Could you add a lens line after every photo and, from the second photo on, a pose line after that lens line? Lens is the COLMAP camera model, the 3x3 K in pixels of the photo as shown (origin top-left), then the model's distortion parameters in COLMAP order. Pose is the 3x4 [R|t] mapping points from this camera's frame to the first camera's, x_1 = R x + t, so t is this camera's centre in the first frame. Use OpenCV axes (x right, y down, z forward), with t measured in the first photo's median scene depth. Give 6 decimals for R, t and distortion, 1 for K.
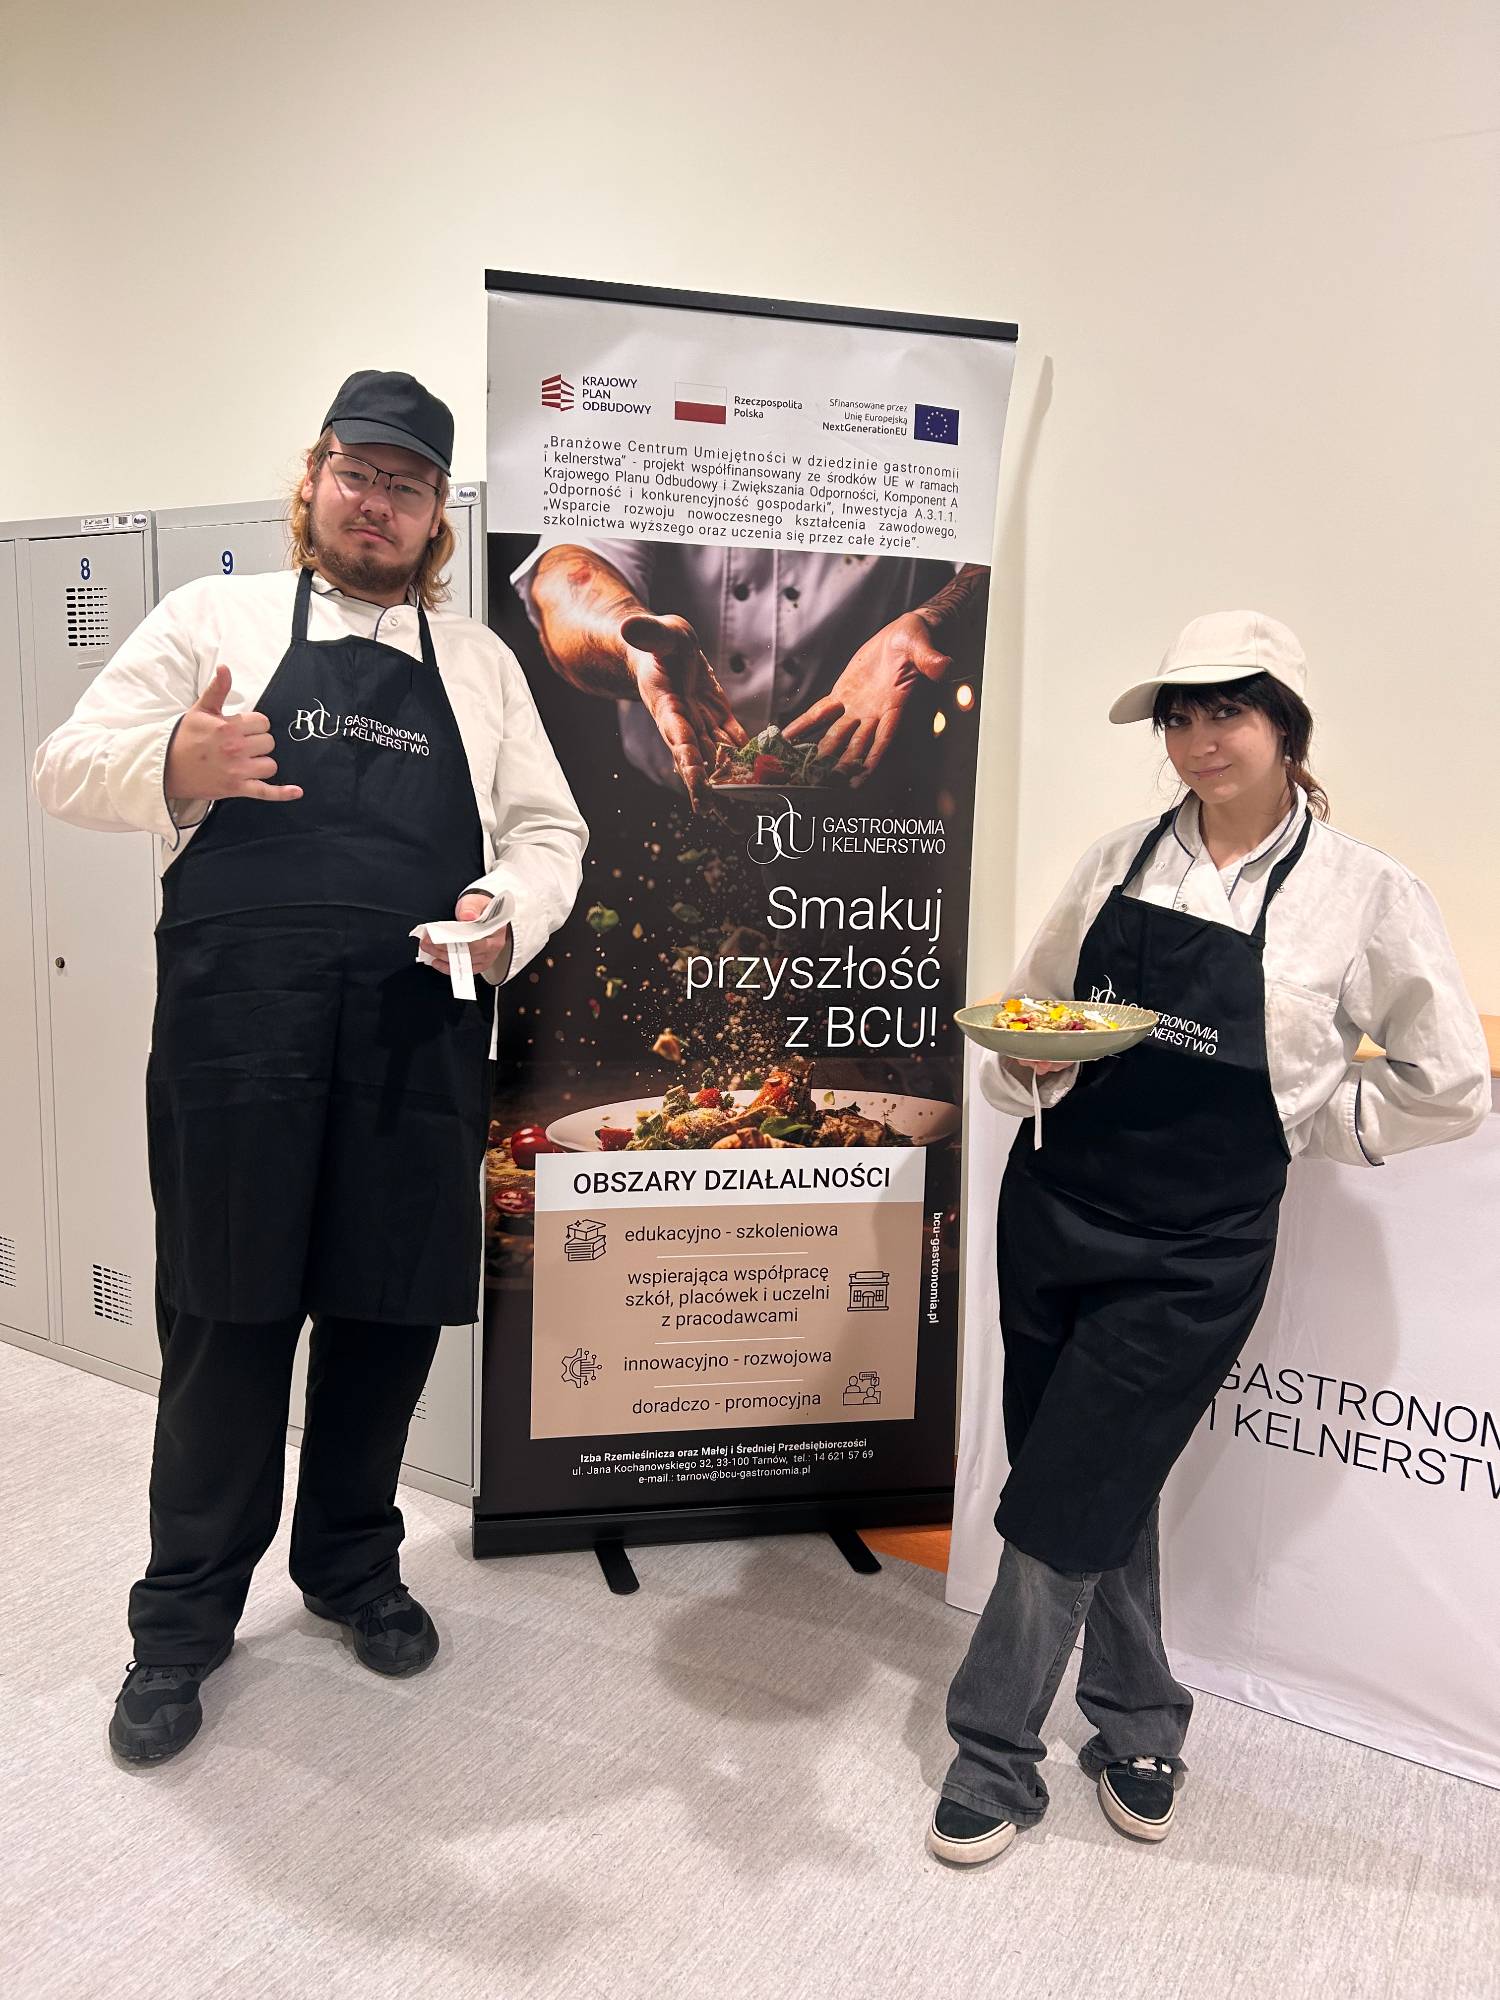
lens RADIAL K [[1525.0, 0, 739.9], [0, 1525.0, 998.3], [0, 0, 1]] dist [0.065098, -0.072926]
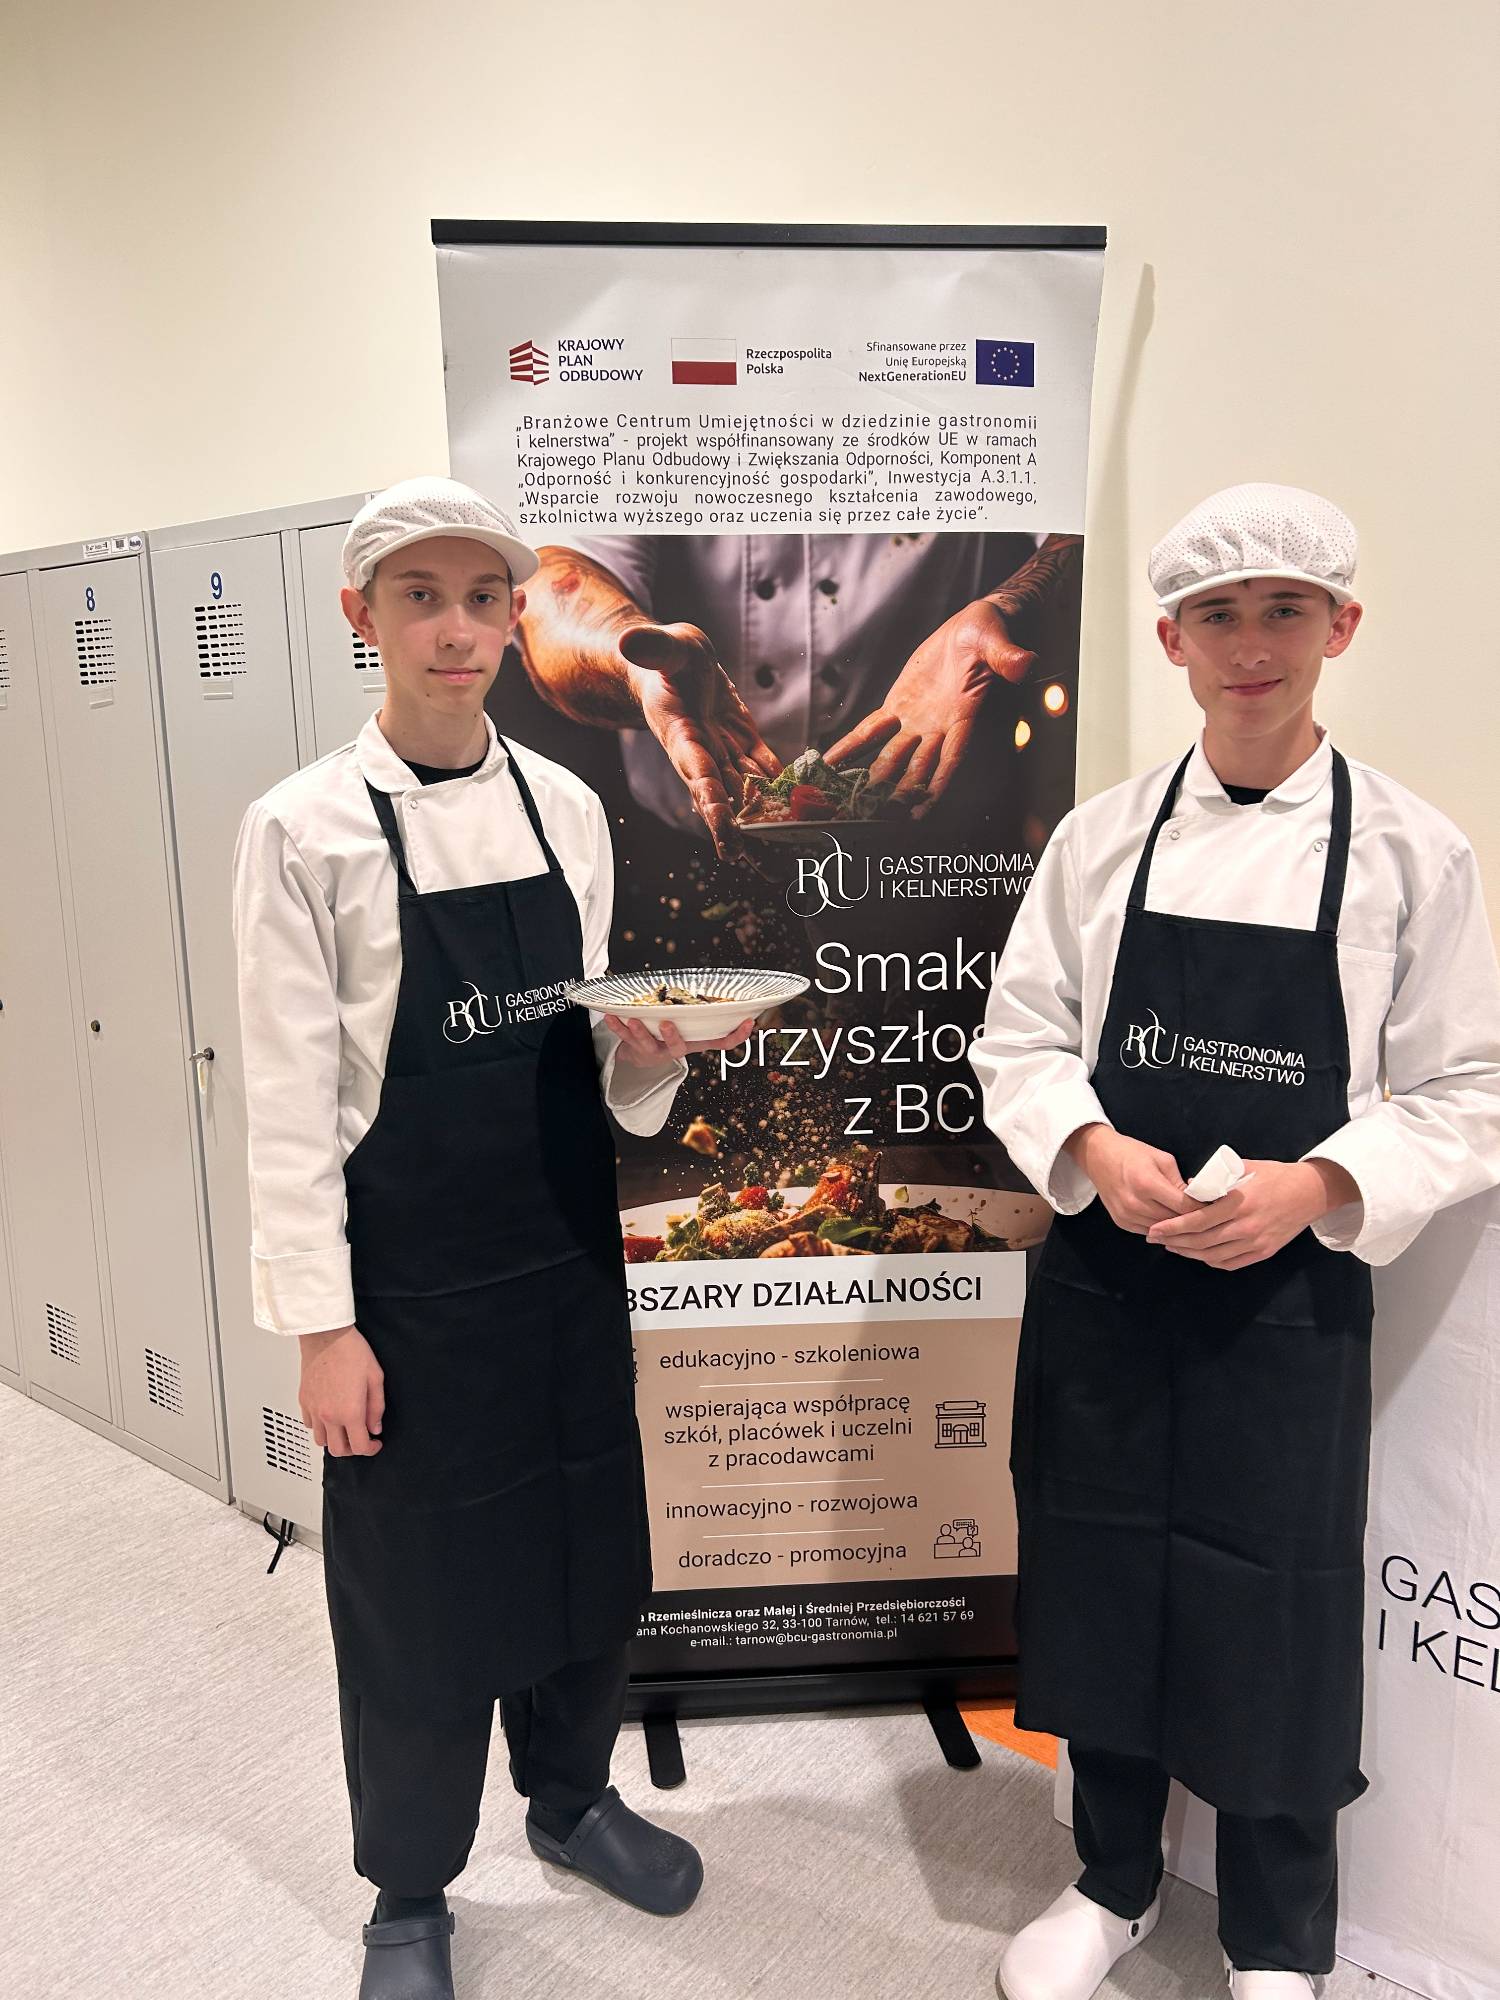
lens RADIAL K [[1525.0, 0, 749.4], [0, 1525.0, 993.6], [0, 0, 1]] dist [0.065098, -0.072926]
pose [[0.989877, -0.024578, -0.139787, 0.099735], [0.027444, 0.999450, 0.018611, -0.063714], [0.139252, -0.022259, 0.990007, 0.180491]]
